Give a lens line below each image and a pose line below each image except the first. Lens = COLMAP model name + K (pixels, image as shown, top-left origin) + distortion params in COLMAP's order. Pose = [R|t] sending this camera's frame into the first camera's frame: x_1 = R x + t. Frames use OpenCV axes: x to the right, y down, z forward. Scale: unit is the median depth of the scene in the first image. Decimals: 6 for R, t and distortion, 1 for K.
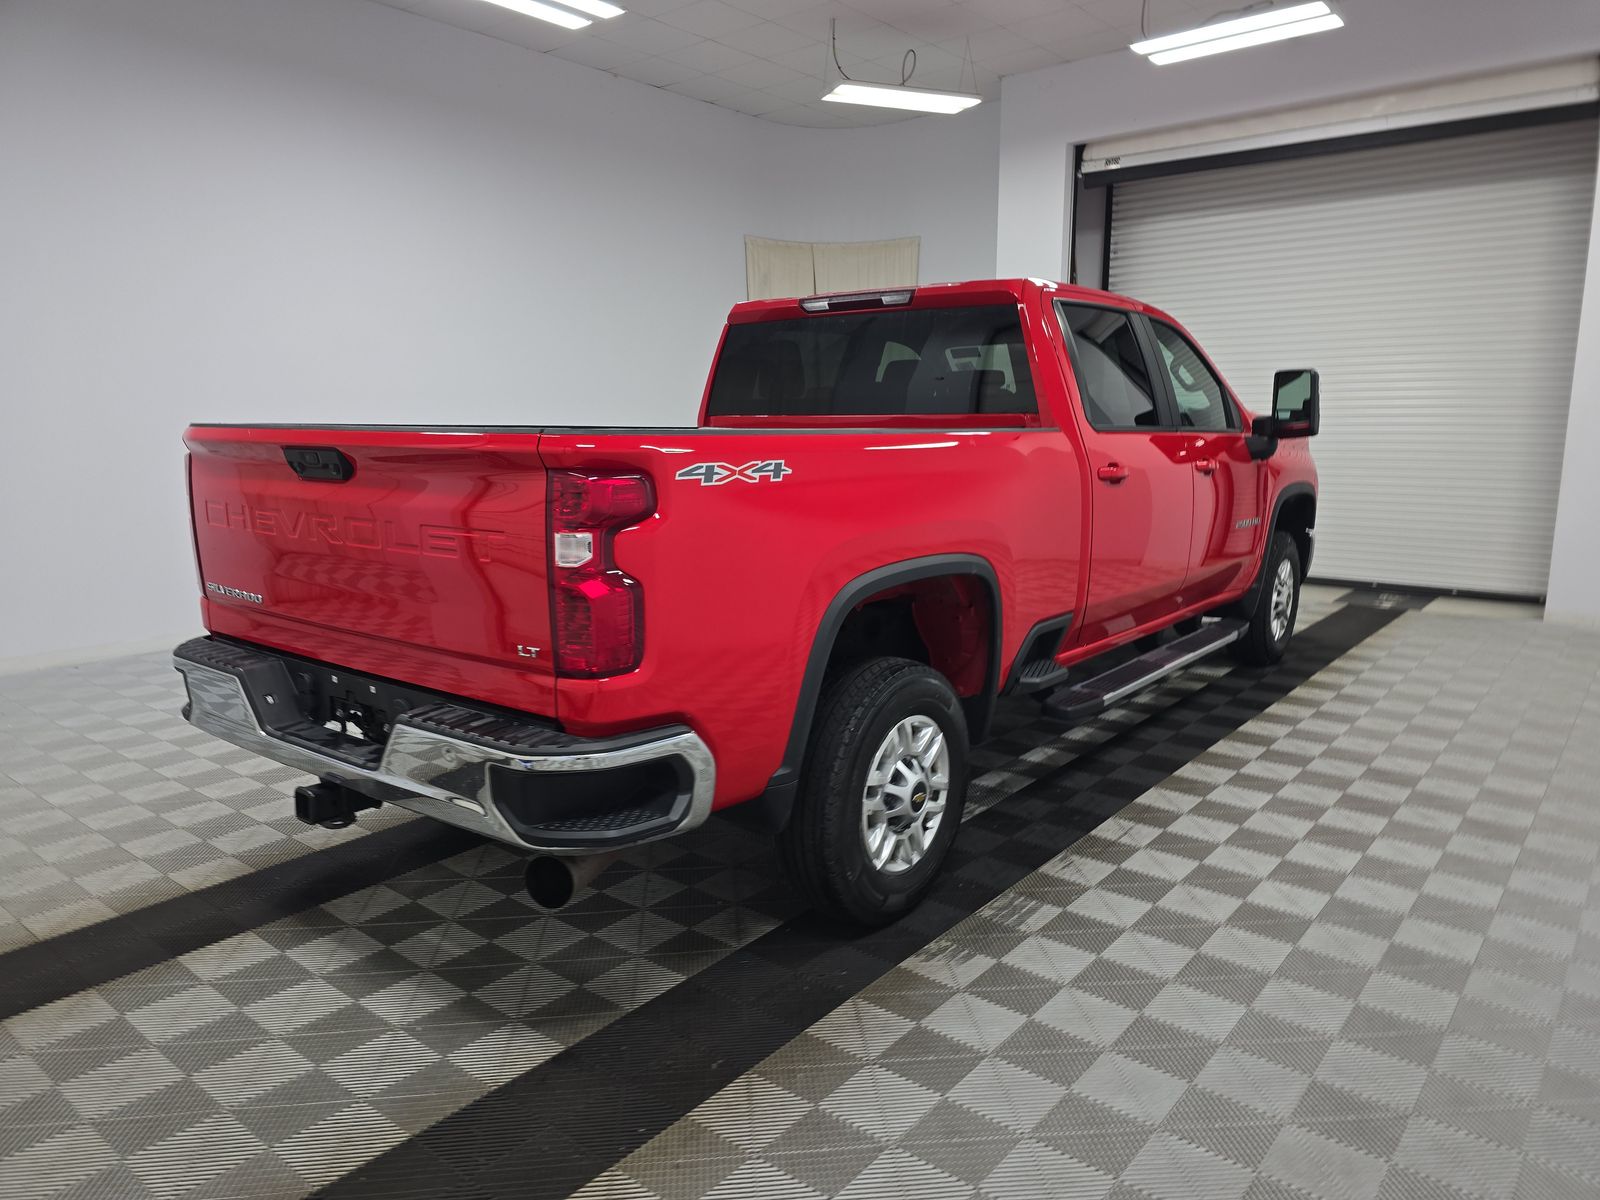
lens RADIAL K [[1068.8, 0, 800.0], [0, 1068.8, 600.0], [0, 0, 1]] dist [0.061700, -0.050433]
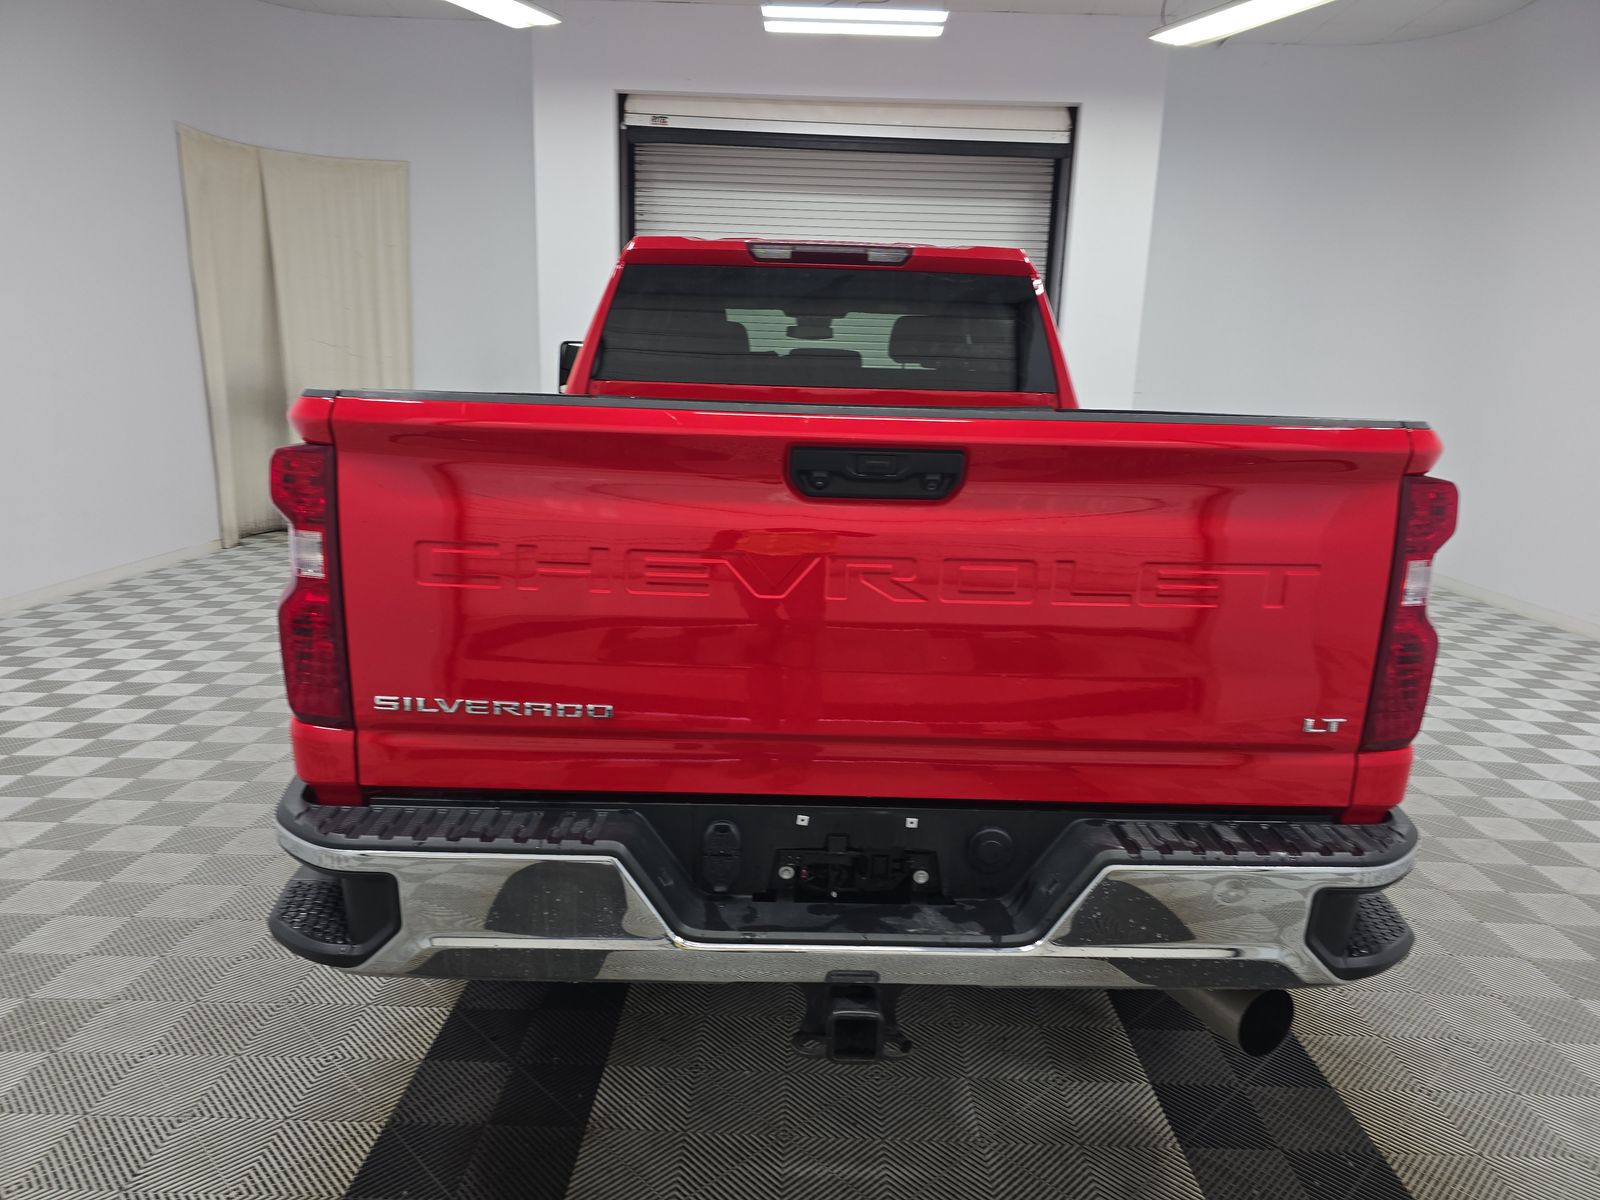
lens RADIAL K [[1068.8, 0, 800.0], [0, 1068.8, 600.0], [0, 0, 1]] dist [0.061700, -0.050433]
pose [[0.779525, -0.096508, 0.618892, -0.533207], [0.074511, 0.995331, 0.061358, -0.059222], [-0.621924, -0.001716, 0.783076, 0.351754]]
